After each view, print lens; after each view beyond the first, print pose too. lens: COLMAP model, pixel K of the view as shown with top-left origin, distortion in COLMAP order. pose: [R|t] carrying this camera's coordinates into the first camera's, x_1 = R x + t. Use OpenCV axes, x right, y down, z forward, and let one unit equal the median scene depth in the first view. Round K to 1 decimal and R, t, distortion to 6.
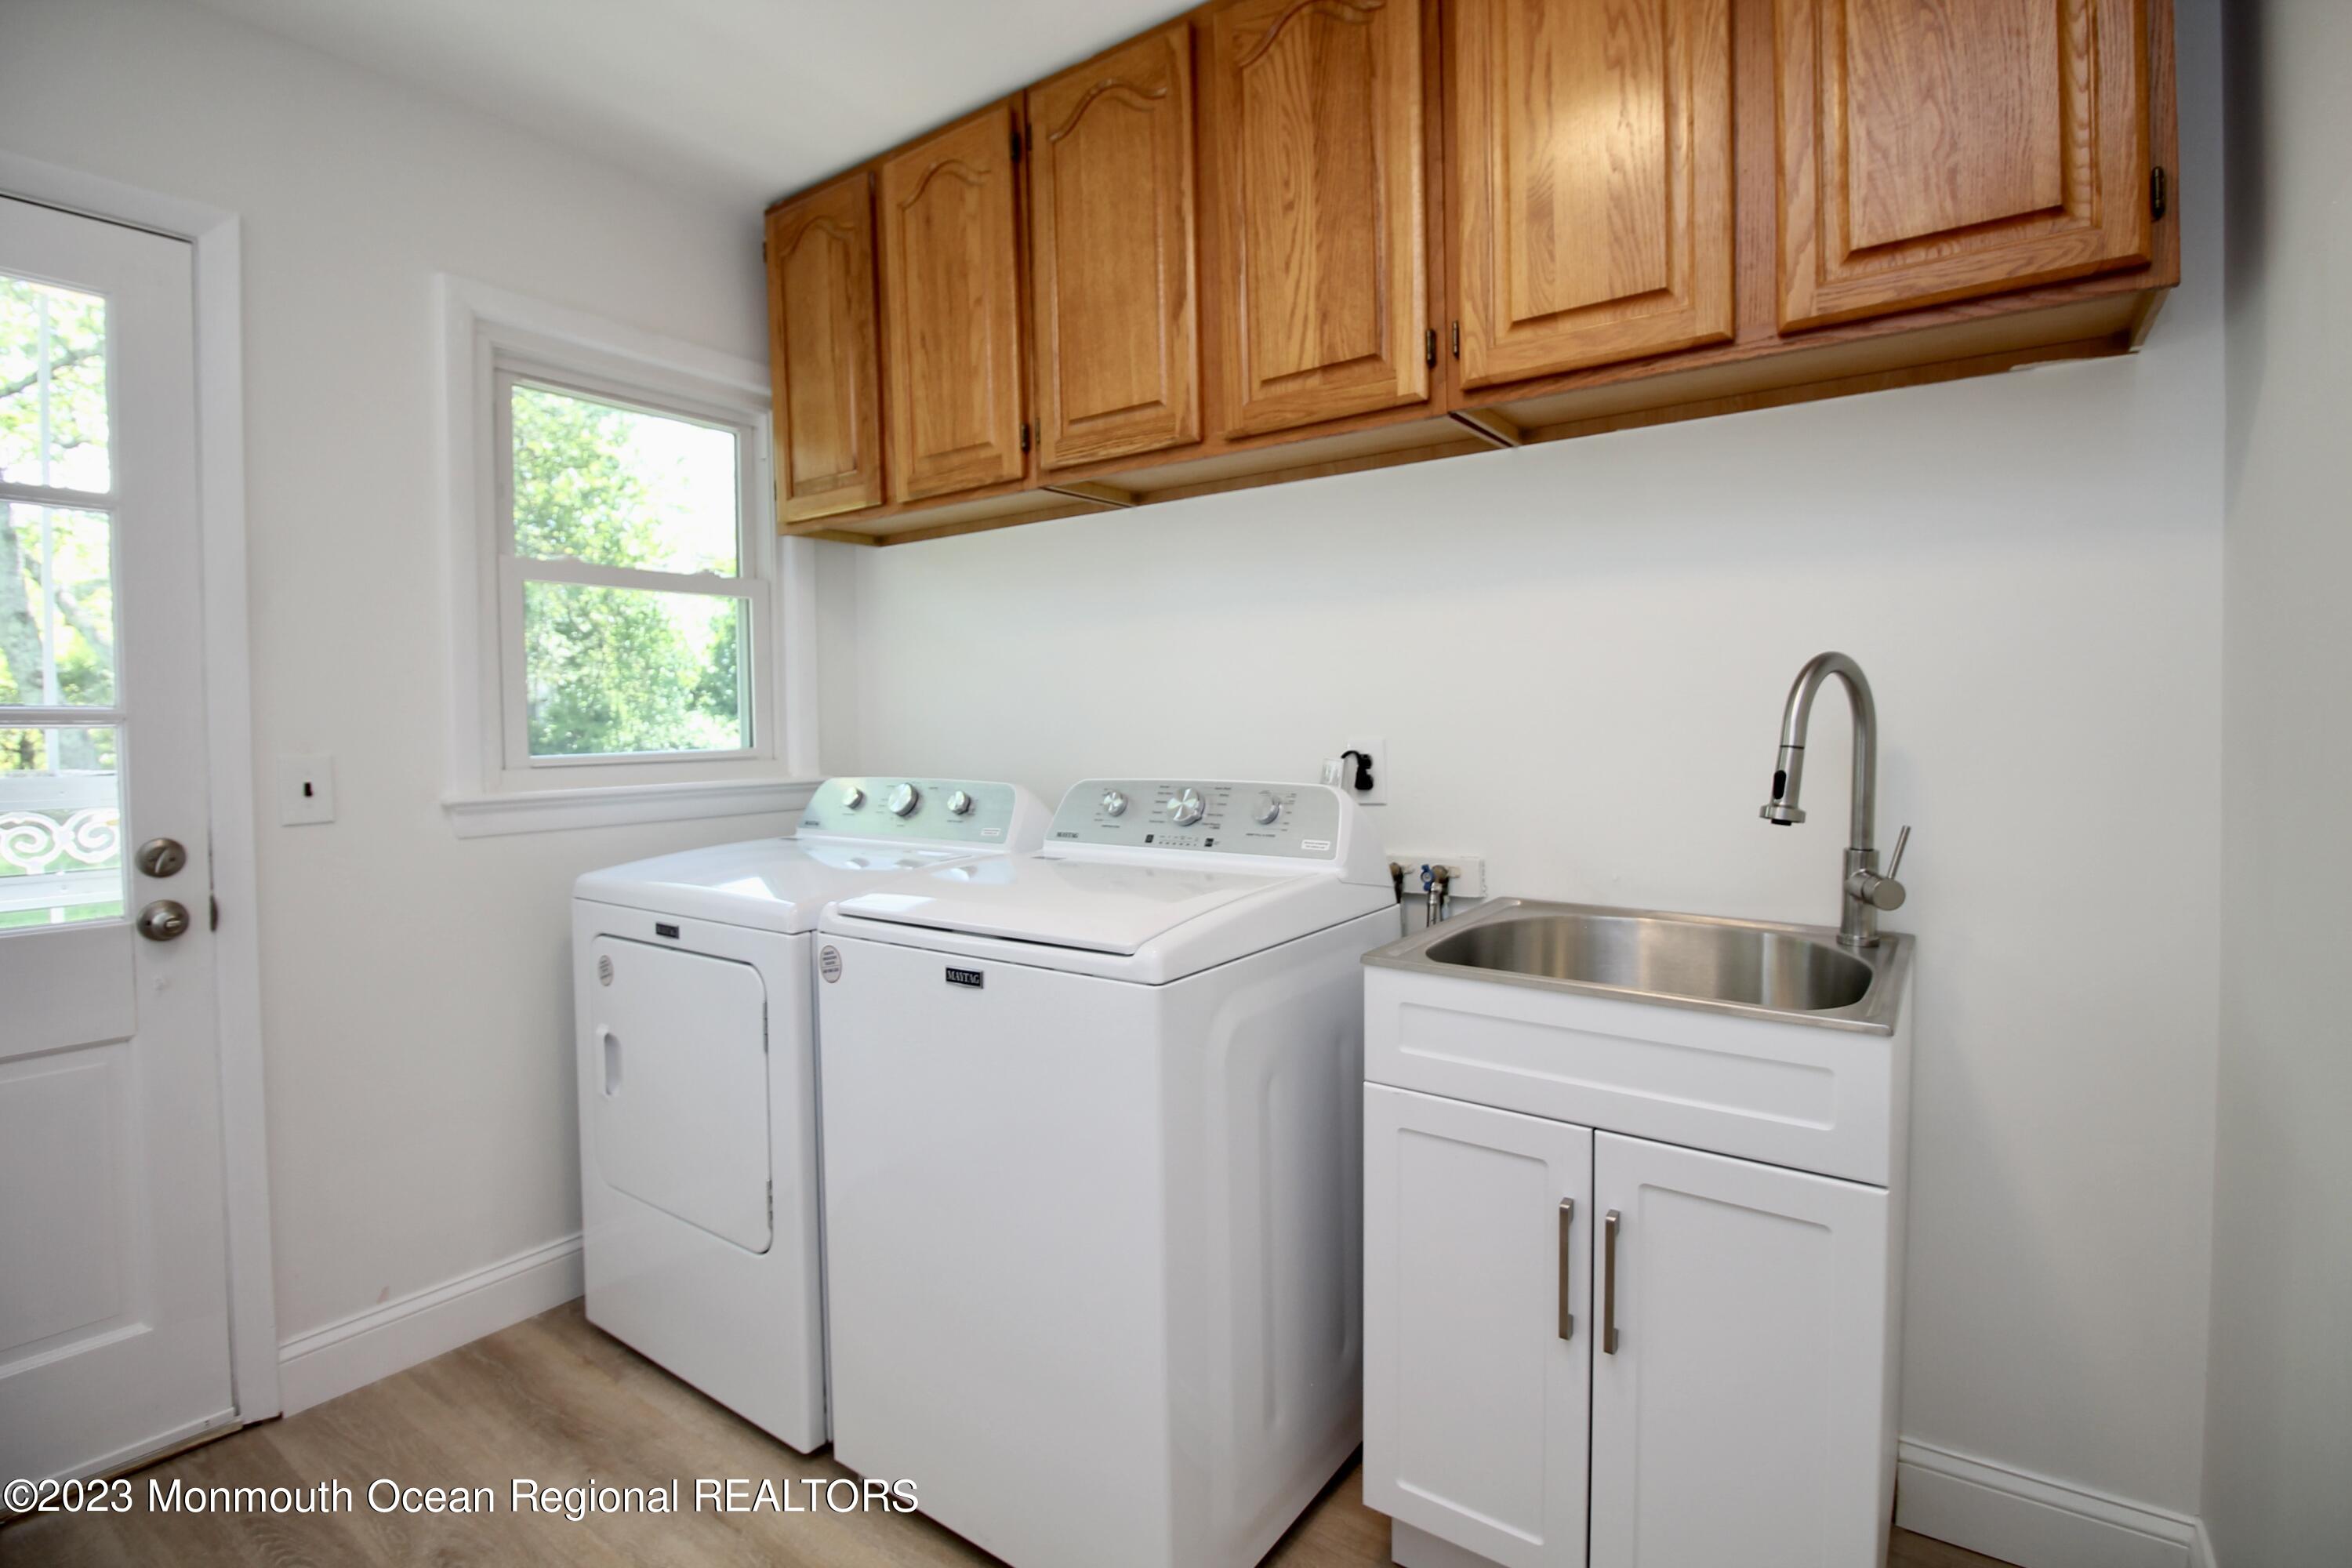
lens RADIAL K [[1117.0, 0, 1188.8], [0, 1117.0, 753.8], [0, 0, 1]] dist [-0.010217, -0.000850]
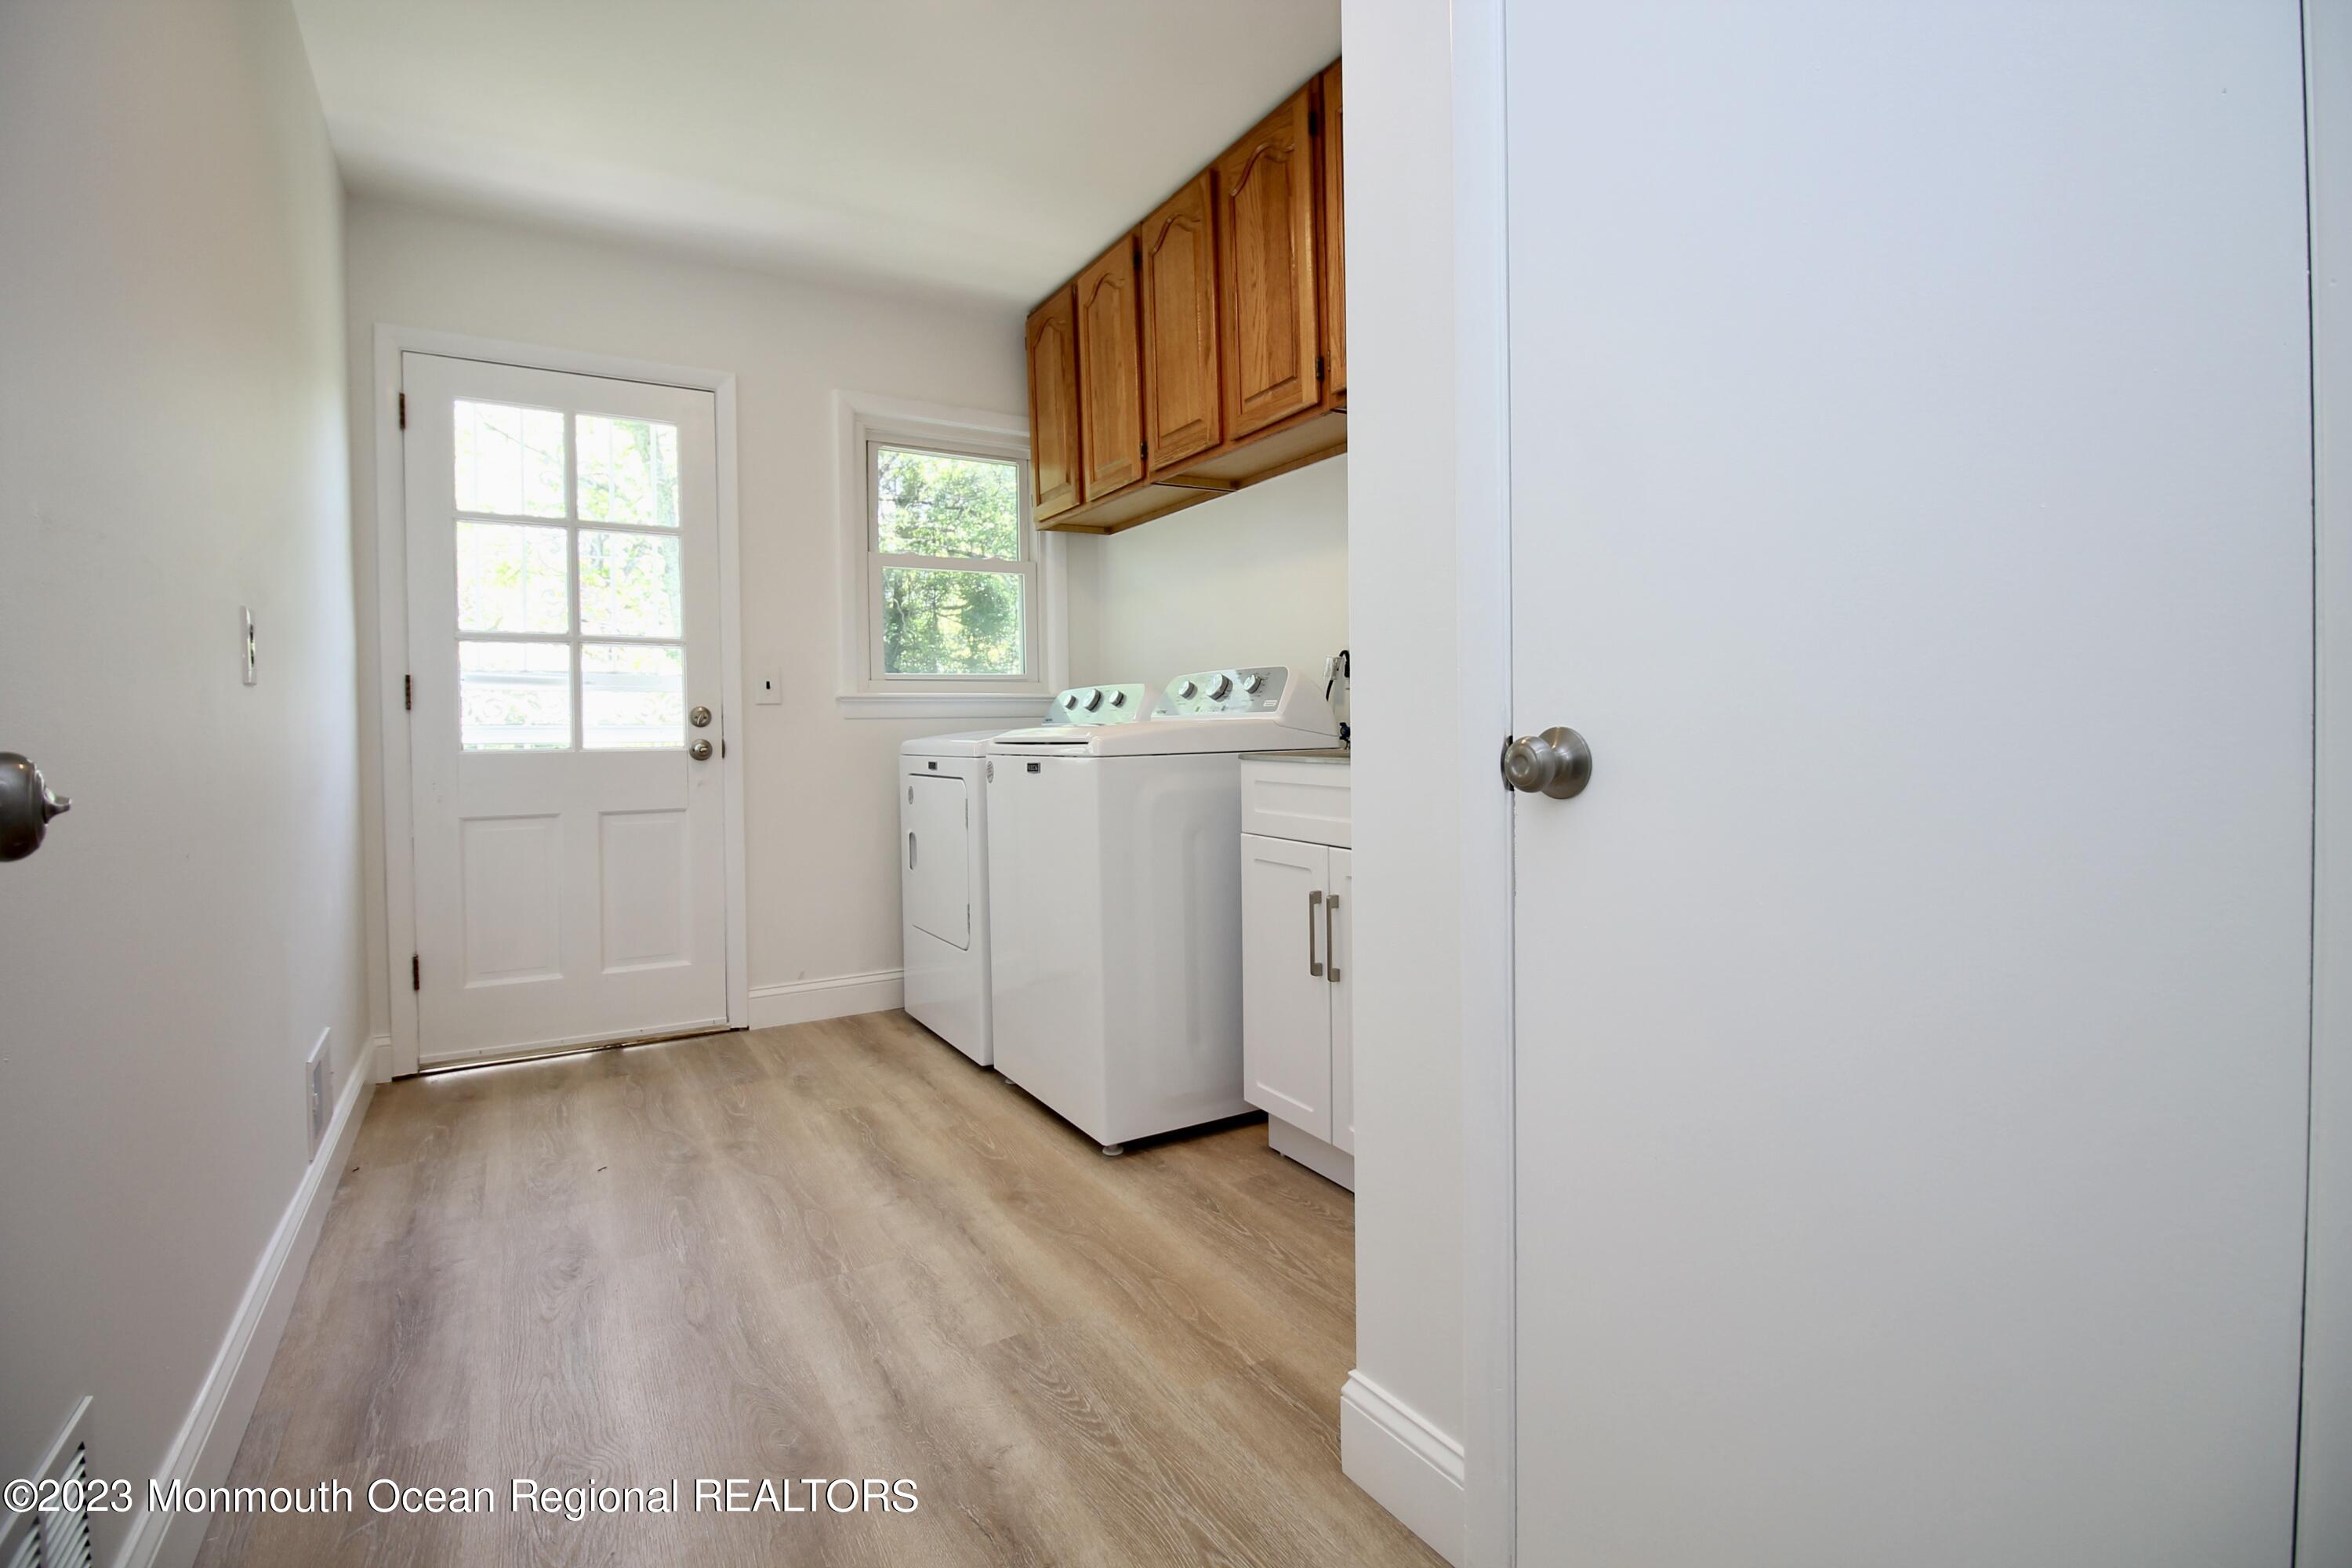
lens RADIAL K [[1087.7, 0, 1191.0], [0, 1087.7, 750.7], [0, 0, 1]] dist [-0.004170, -0.013726]
pose [[0.920721, 0.009579, -0.390104, 0.537258], [-0.010595, 0.999944, -0.000452, 0.134681], [0.390078, 0.004549, 0.920771, -0.363683]]
